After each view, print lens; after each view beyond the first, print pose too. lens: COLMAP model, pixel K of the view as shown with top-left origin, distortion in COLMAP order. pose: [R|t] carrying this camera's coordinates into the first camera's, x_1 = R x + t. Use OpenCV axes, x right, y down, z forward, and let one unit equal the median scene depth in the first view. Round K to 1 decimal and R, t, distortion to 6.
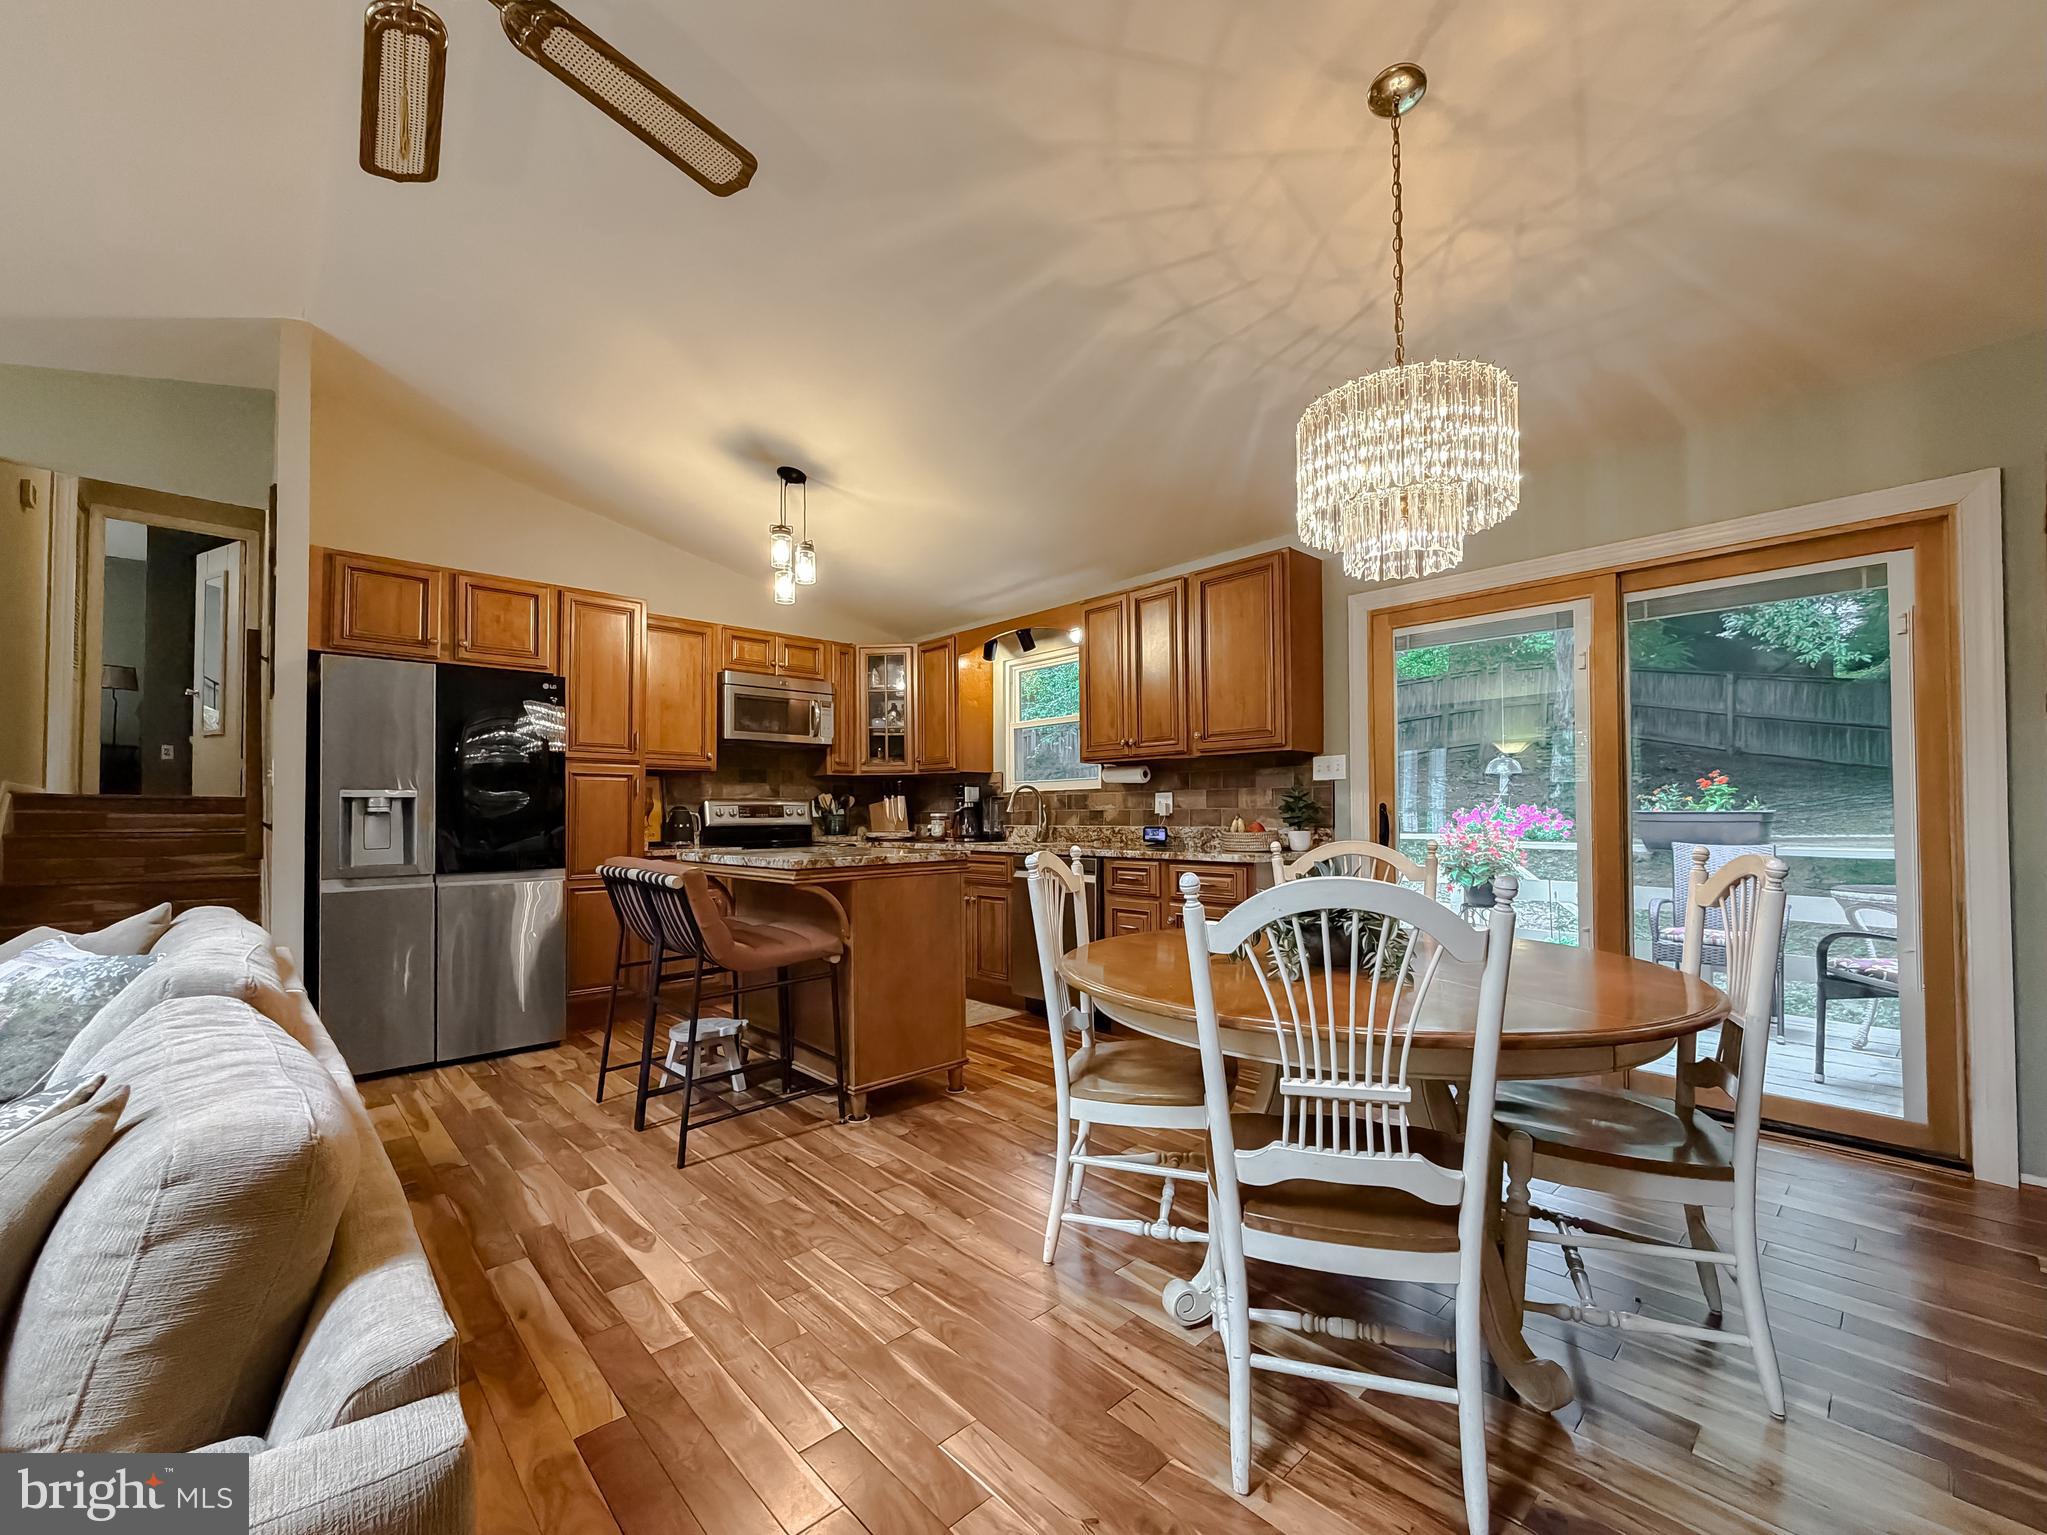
lens RADIAL K [[840.3, 0, 1016.2], [0, 840.3, 794.3], [0, 0, 1]] dist [0.002261, 0.000145]
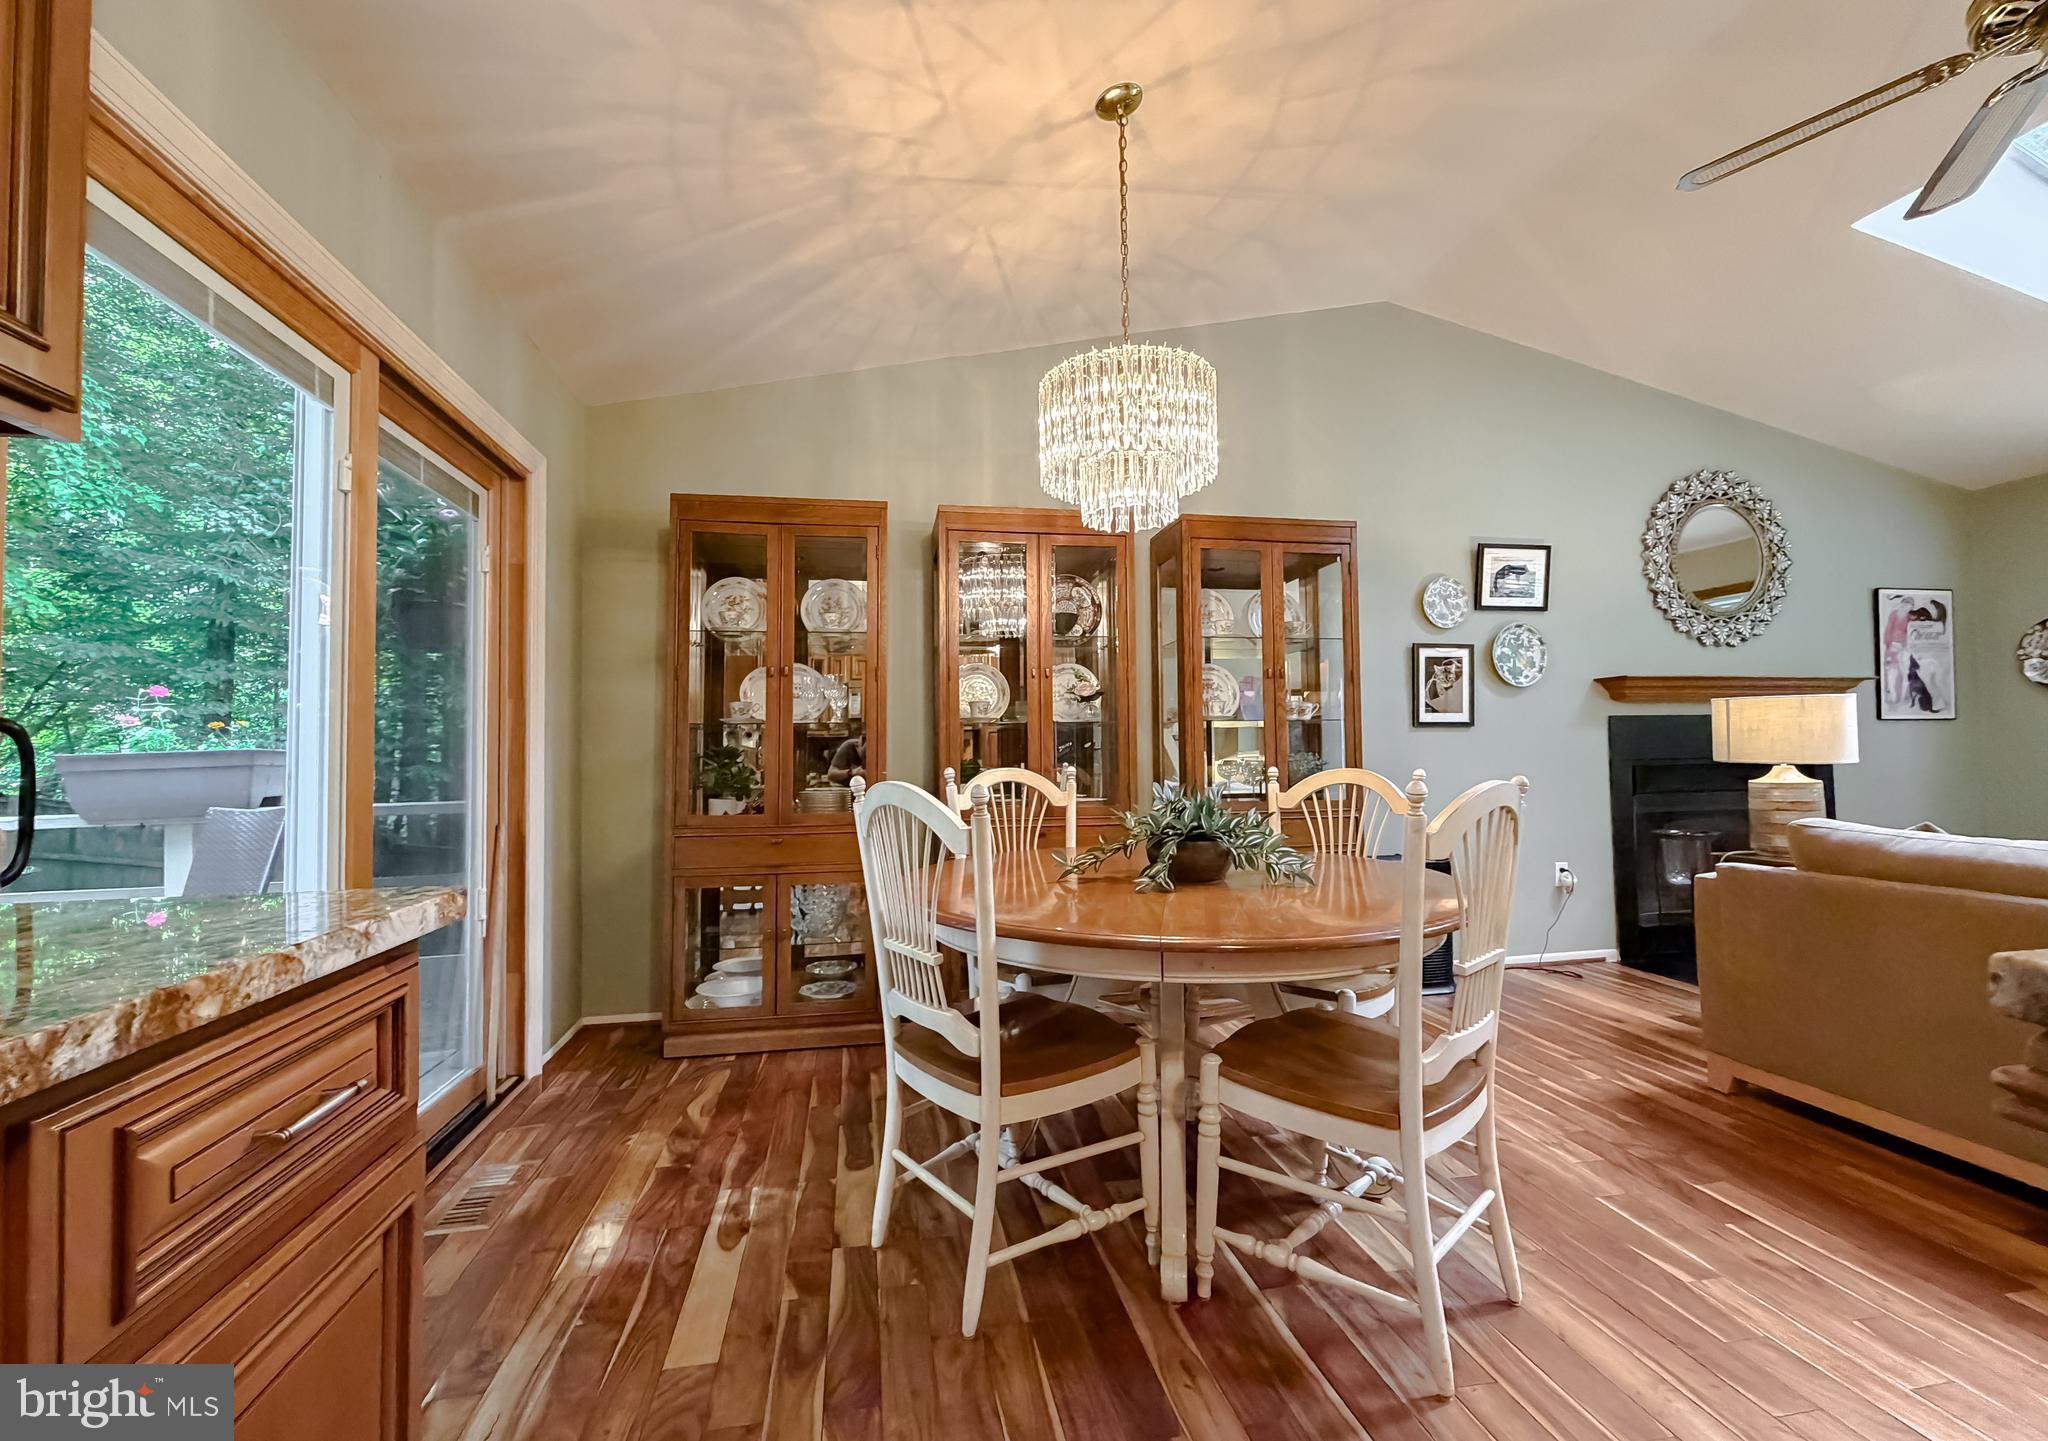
lens RADIAL K [[838.5, 0, 1019.7], [0, 838.5, 725.9], [0, 0, 1]] dist [-0.001909, -0.000589]
pose [[-0.850766, 0.035877, 0.524319, 0.002831], [0.006582, 0.998316, -0.057631, 0.035540], [-0.525504, -0.045579, -0.849569, 1.028916]]
